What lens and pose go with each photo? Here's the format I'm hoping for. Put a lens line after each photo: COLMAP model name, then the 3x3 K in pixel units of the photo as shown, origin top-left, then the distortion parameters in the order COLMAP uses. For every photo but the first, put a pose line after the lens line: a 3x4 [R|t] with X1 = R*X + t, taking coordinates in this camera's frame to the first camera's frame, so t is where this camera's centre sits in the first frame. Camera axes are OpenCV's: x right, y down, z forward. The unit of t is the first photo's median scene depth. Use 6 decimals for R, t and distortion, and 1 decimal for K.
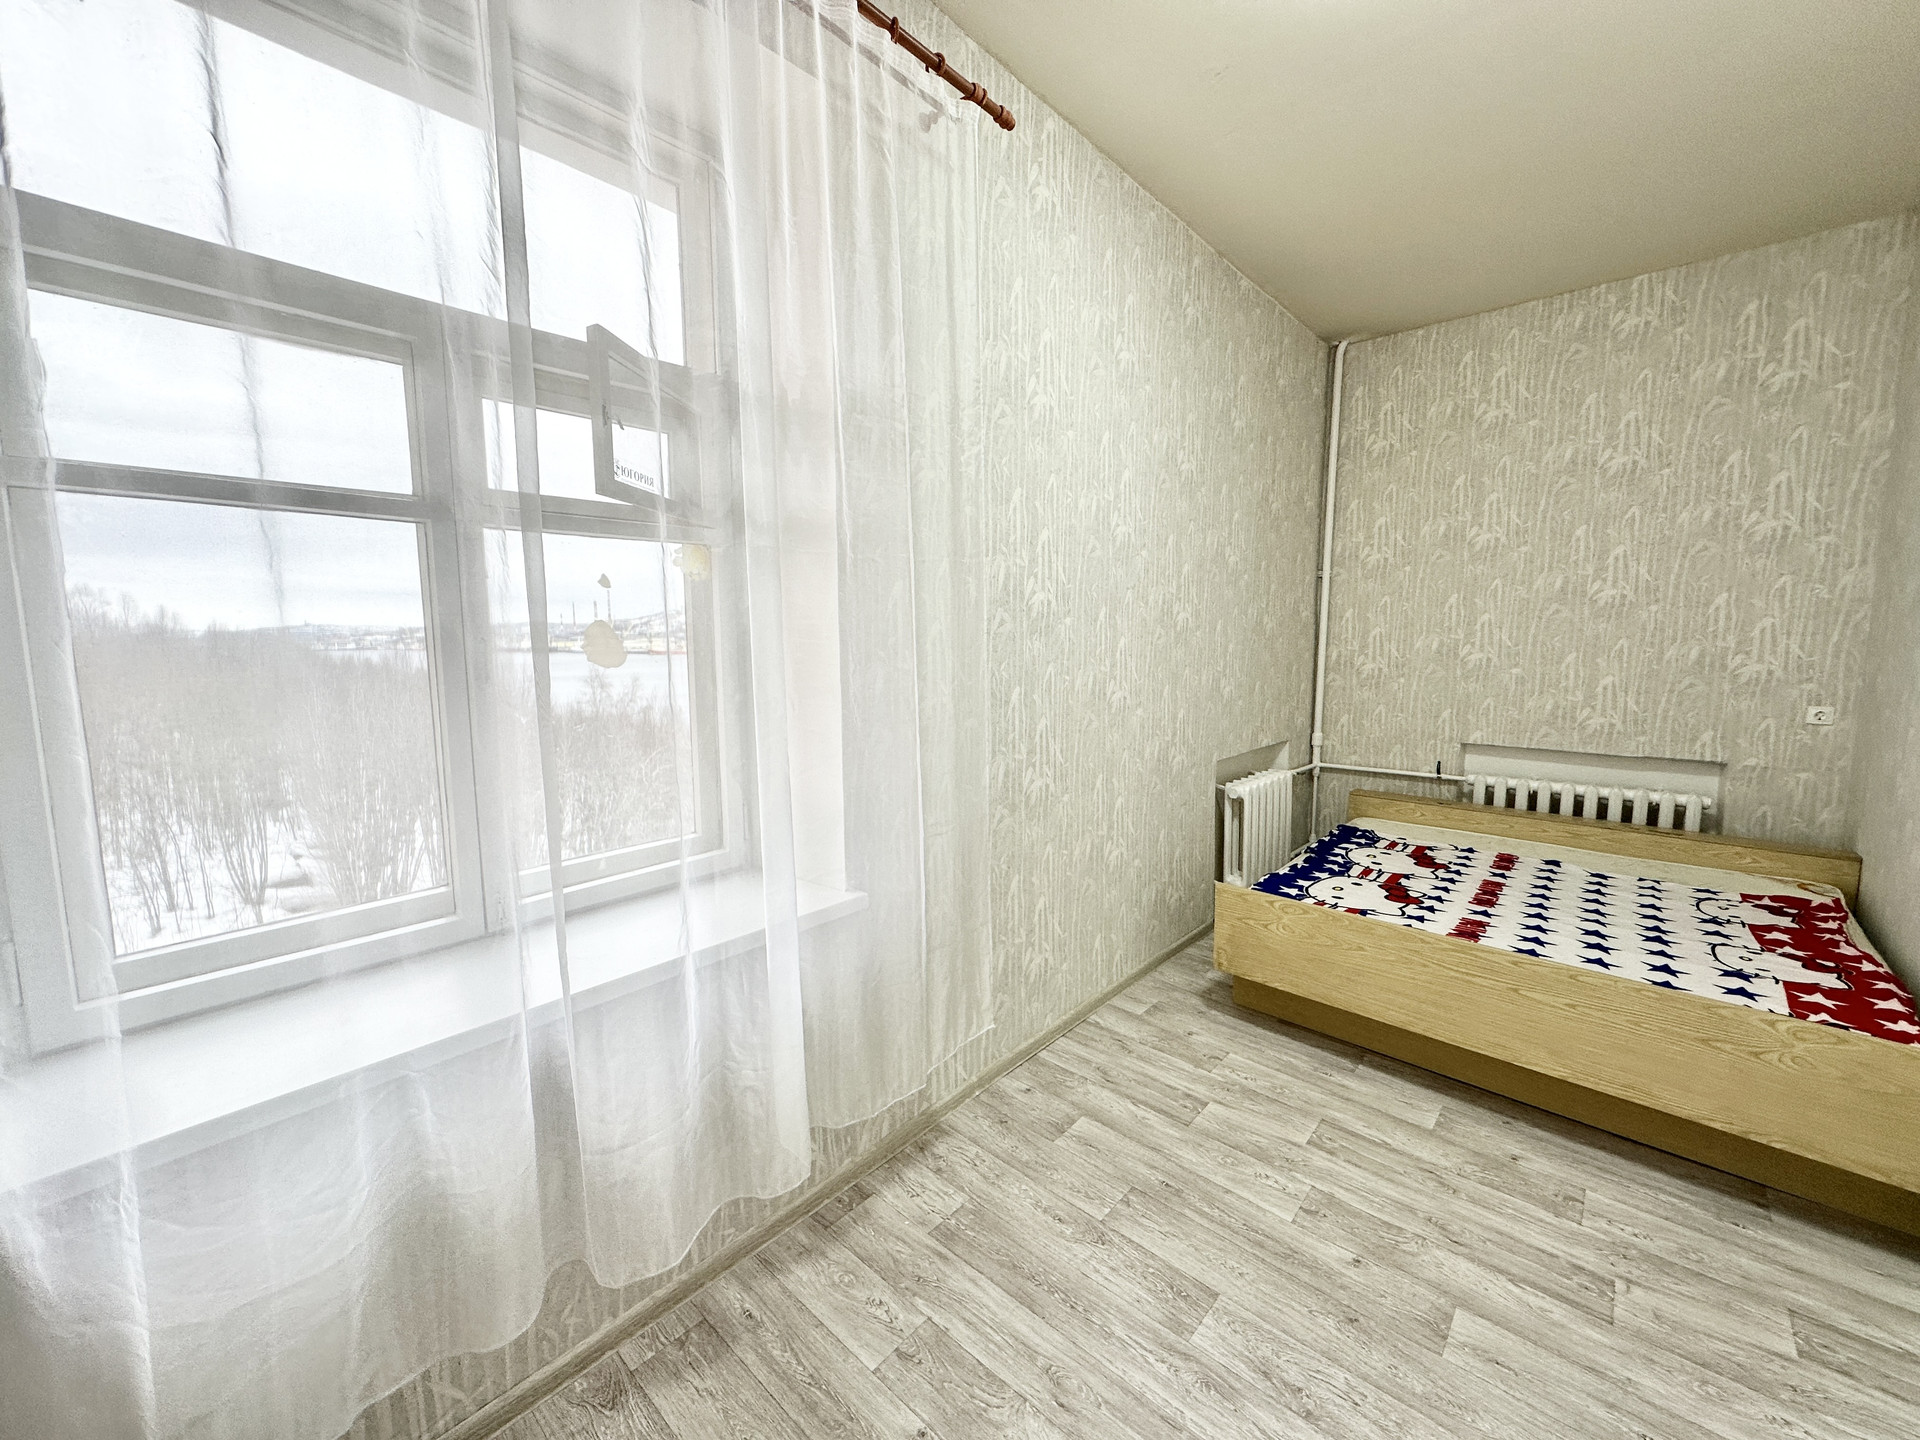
lens RADIAL K [[768.1, 0, 960.0], [0, 768.1, 720.0], [0, 0, 1]] dist [-0.000677, -0.000267]
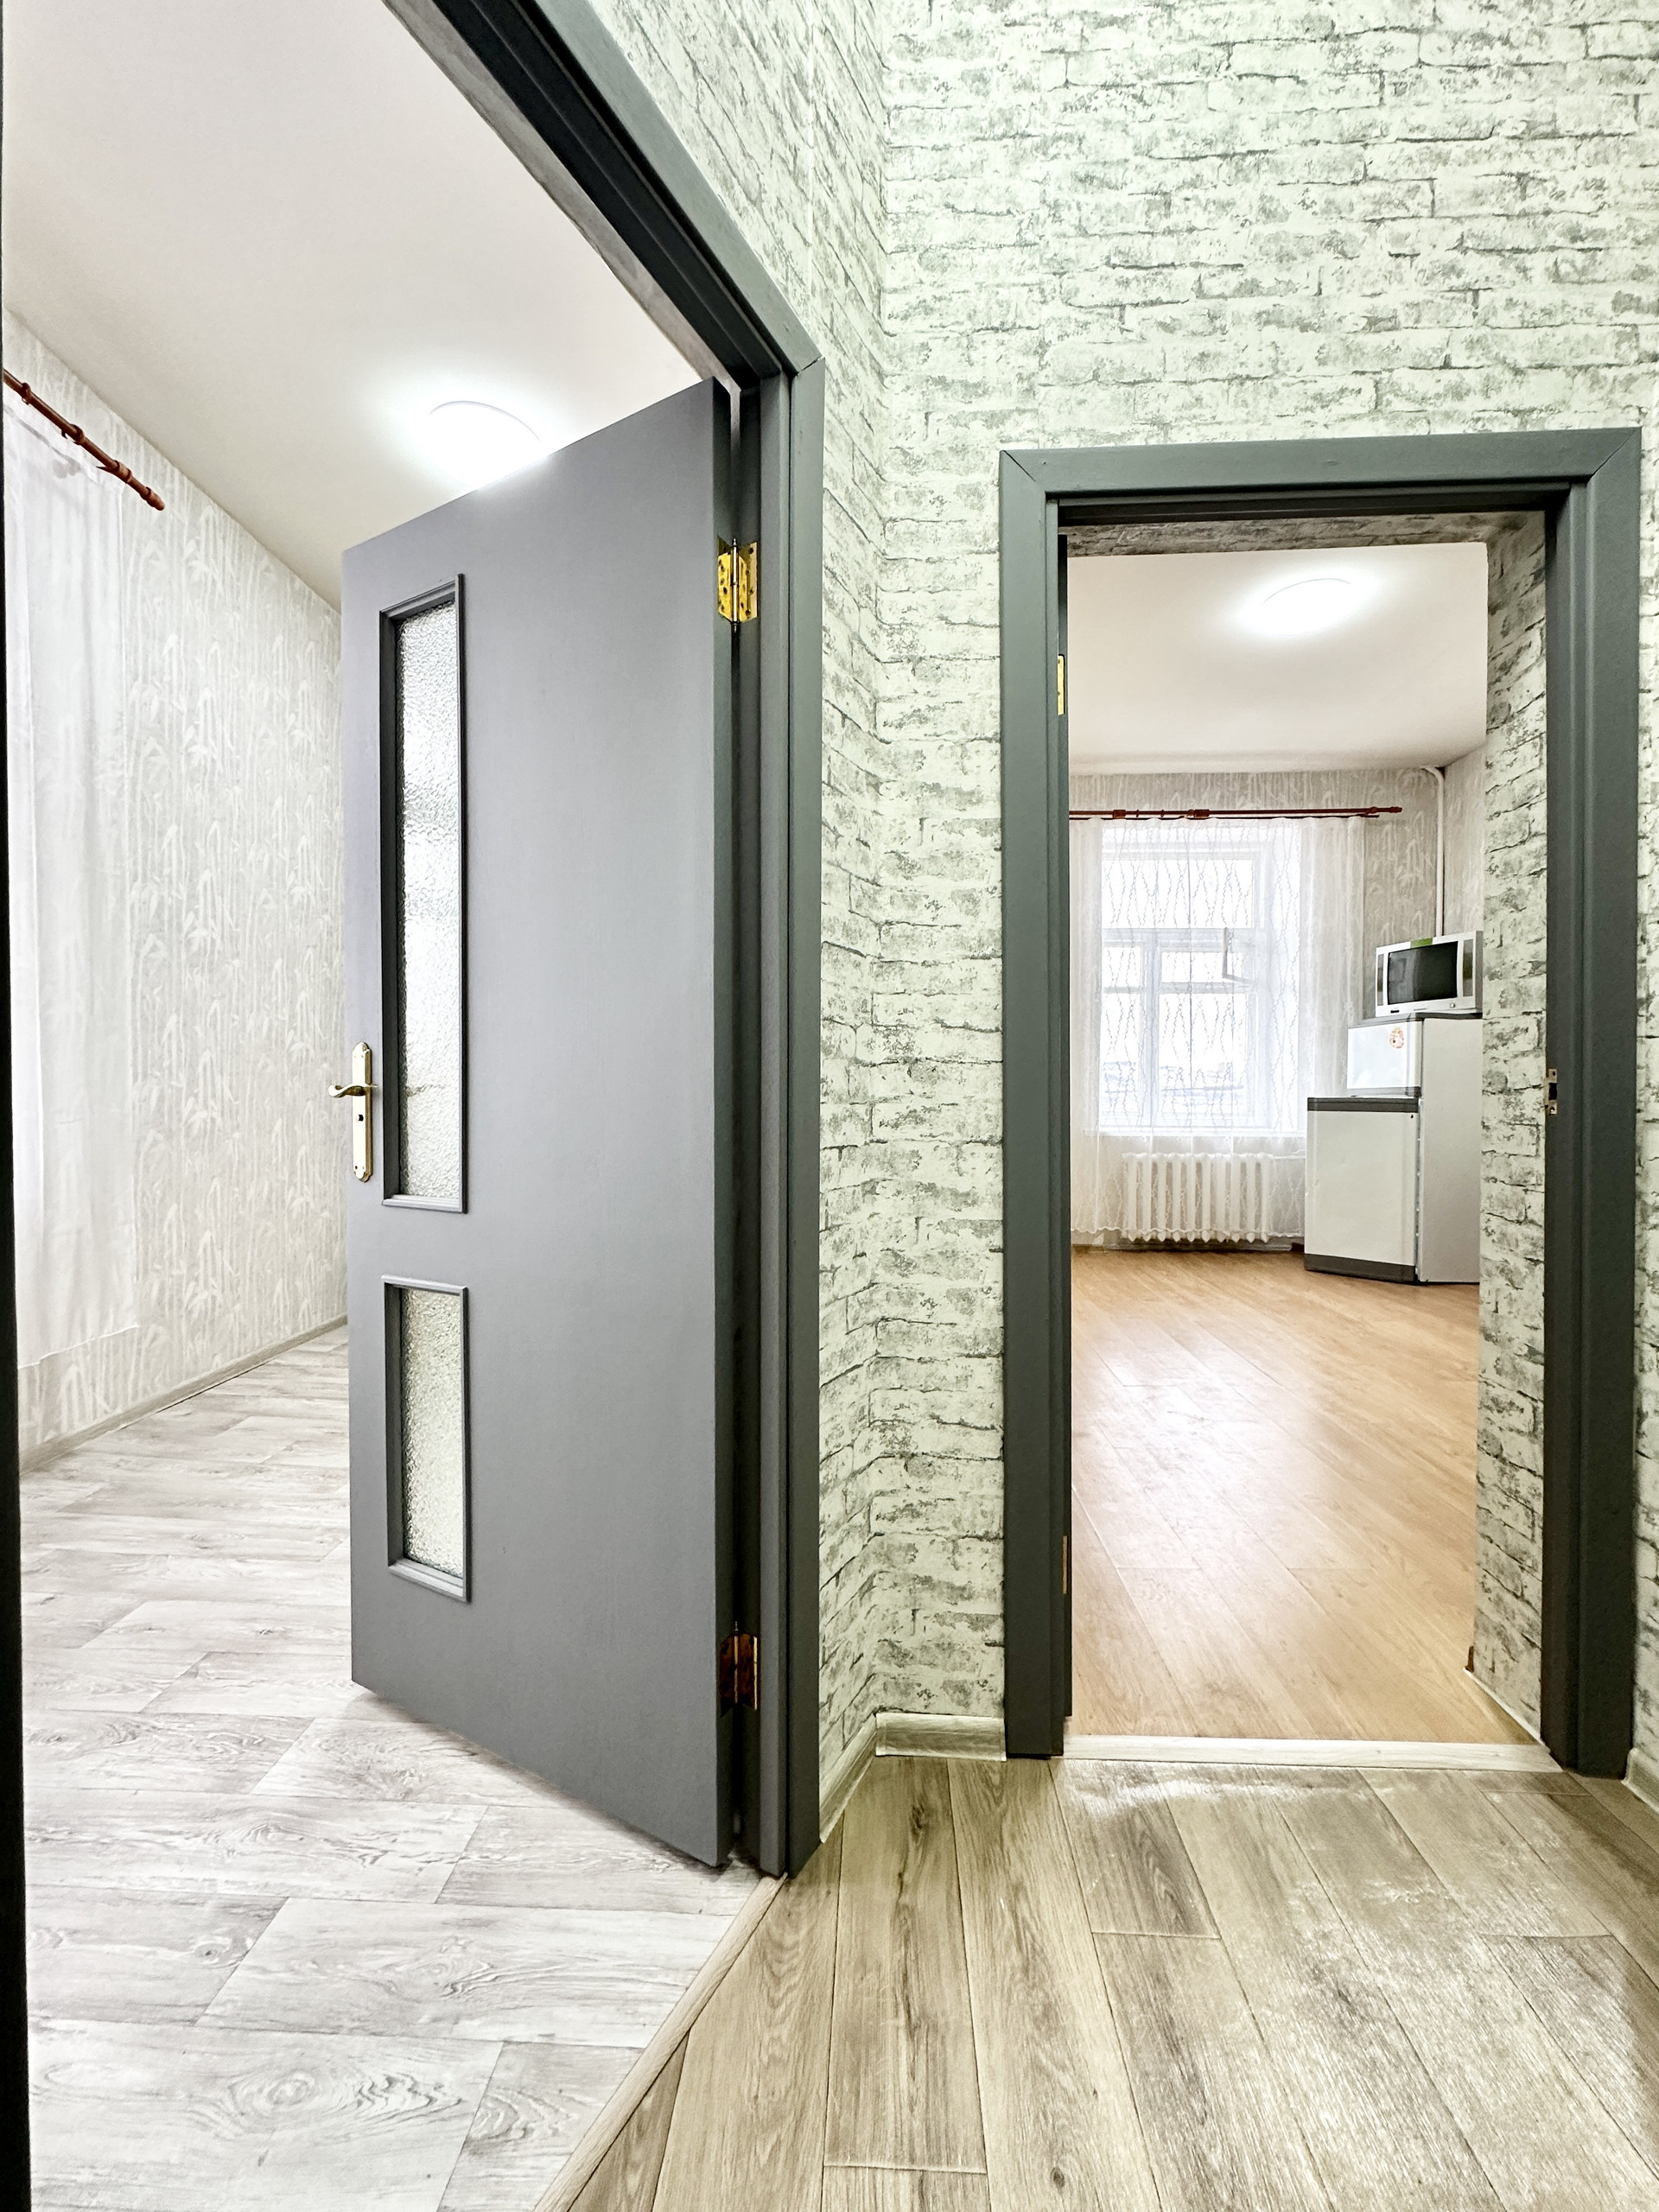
lens RADIAL K [[884.9, 0, 829.5], [0, 884.9, 1106.0], [0, 0, 1]] dist [-0.000677, -0.000267]
pose [[0.778263, 0.001571, 0.627936, 0.014805], [0.060465, 0.995162, -0.077431, 0.226695], [-0.625020, 0.098230, 0.774403, -0.455985]]
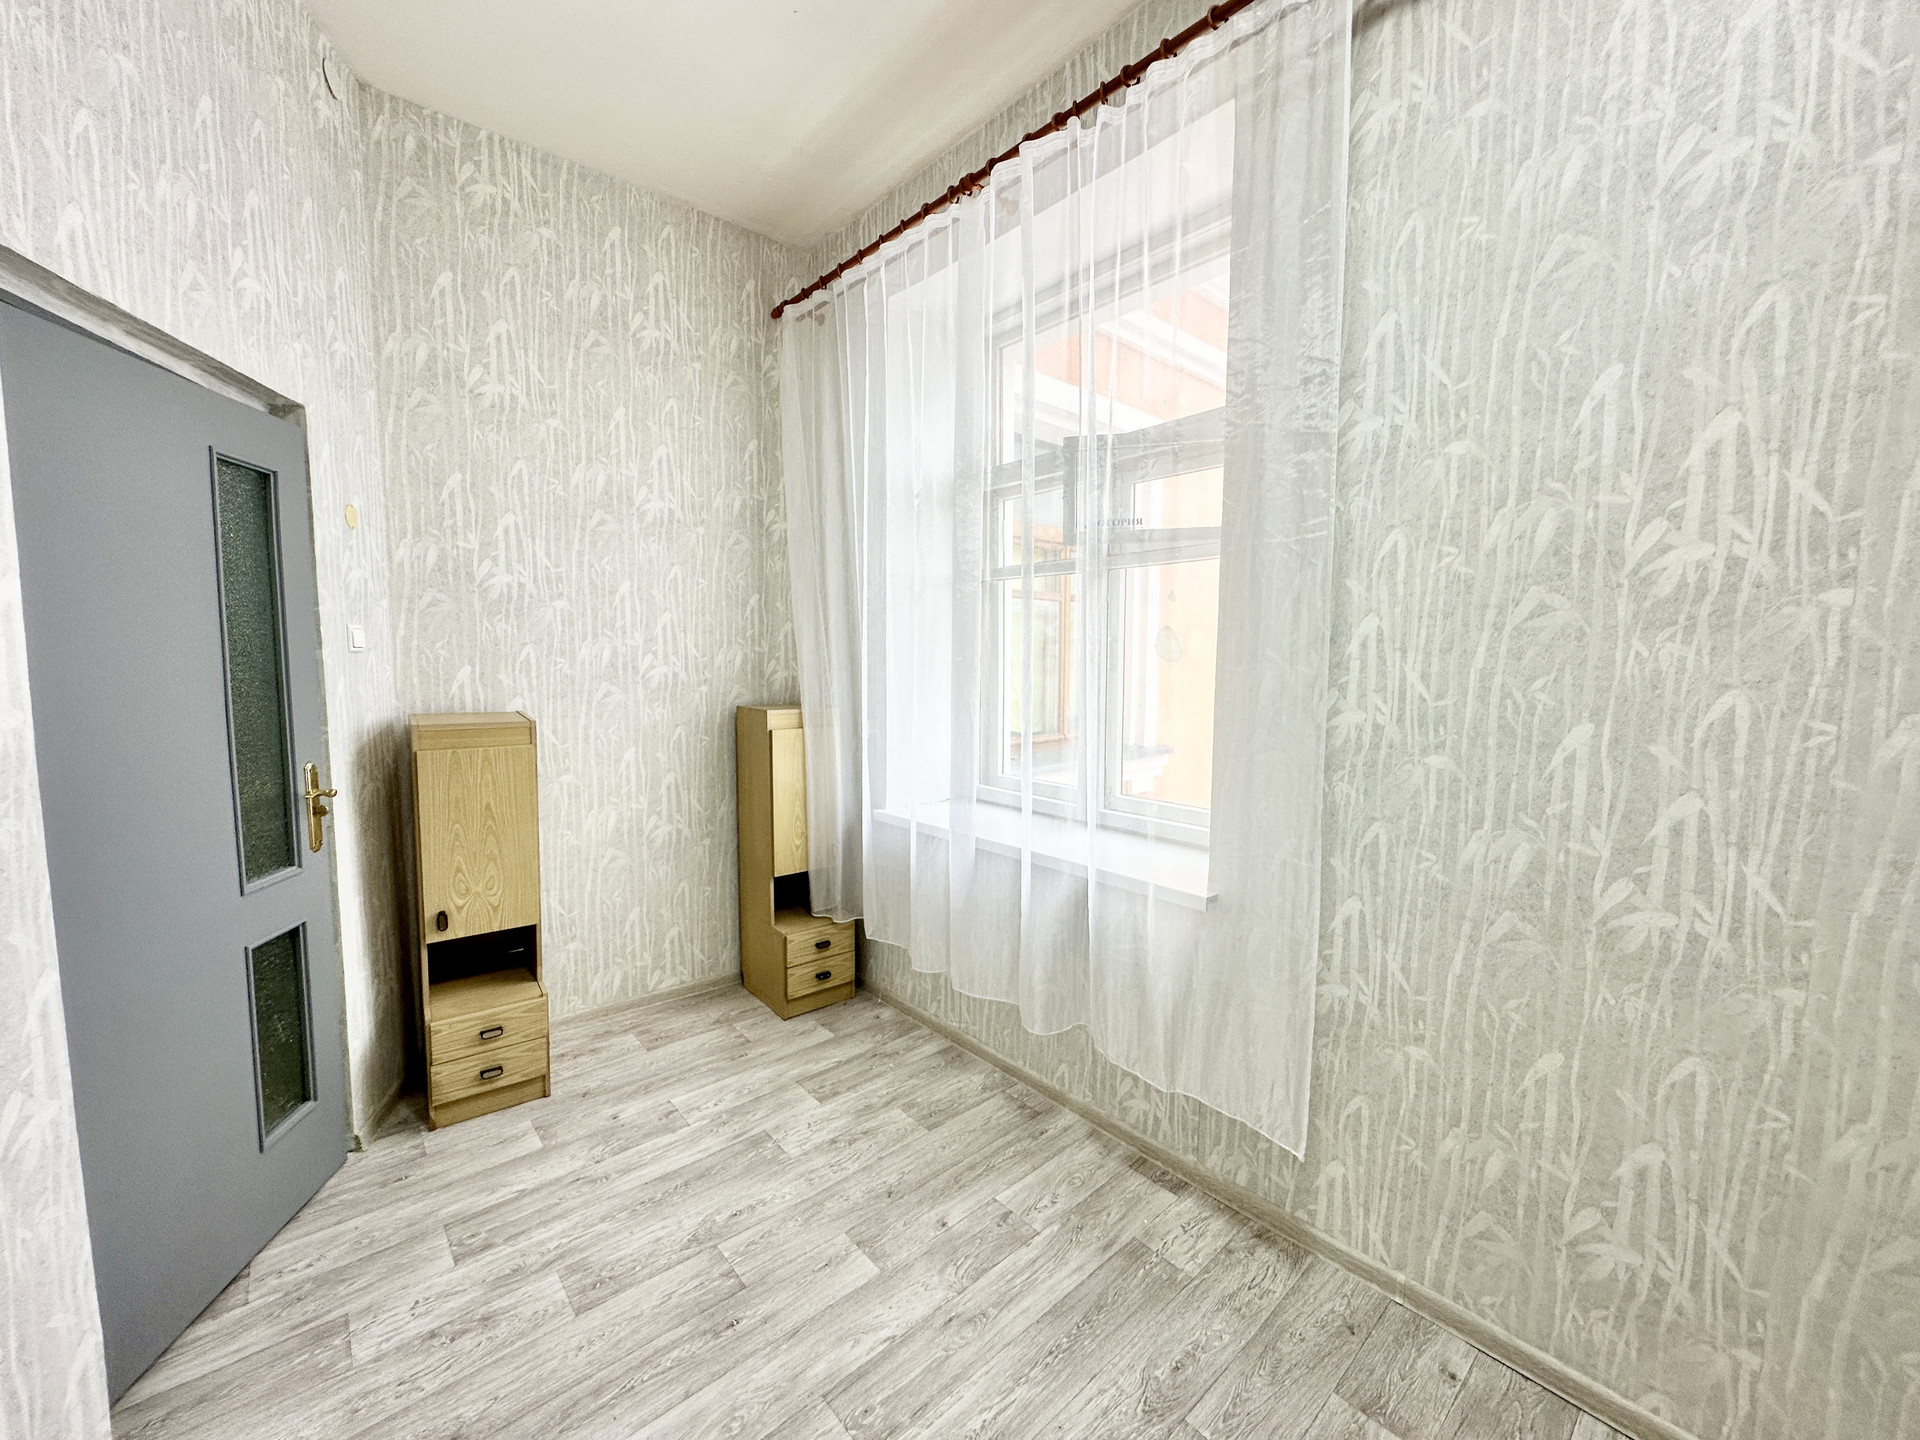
lens RADIAL K [[768.1, 0, 960.0], [0, 768.1, 720.0], [0, 0, 1]] dist [-0.000677, -0.000267]
pose [[-0.122508, 0.094492, -0.987959, 0.701167], [-0.115378, 0.987352, 0.108741, -0.055288], [0.985738, 0.127310, -0.110056, 0.624883]]
